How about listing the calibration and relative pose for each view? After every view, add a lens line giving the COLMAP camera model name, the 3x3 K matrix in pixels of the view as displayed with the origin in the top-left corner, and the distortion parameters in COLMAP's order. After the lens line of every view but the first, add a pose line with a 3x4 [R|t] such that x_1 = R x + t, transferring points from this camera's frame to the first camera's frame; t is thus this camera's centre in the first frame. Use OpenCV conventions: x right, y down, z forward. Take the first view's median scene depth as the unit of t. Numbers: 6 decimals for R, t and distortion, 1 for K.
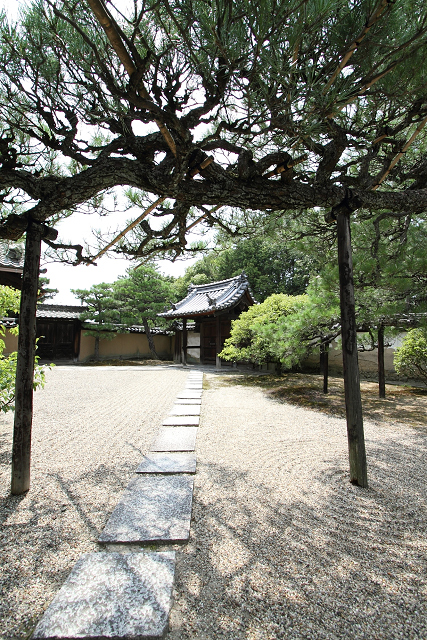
lens RADIAL K [[291.4, 0, 215.1], [0, 291.4, 316.8], [0, 0, 1]] dist [0.008854, -0.004985]
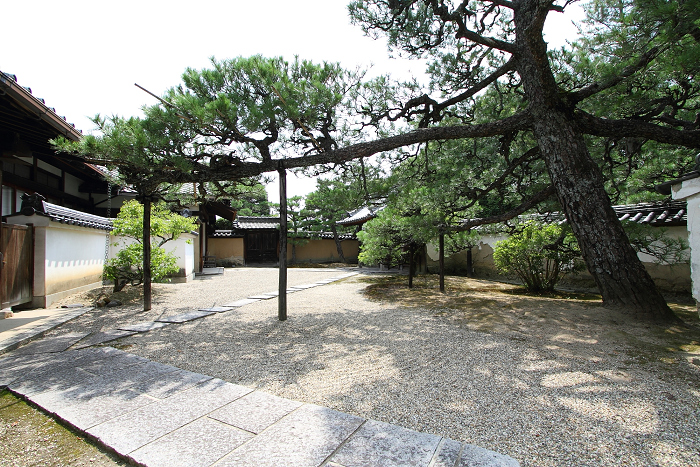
lens RADIAL K [[318.8, 0, 352.7], [0, 318.8, 238.0], [0, 0, 1]] dist [0.008854, -0.004985]
pose [[0.944284, -0.027876, -0.327950, 0.342066], [0.047467, 0.997524, 0.051884, -0.010199], [0.325692, -0.064560, 0.943269, -0.167385]]
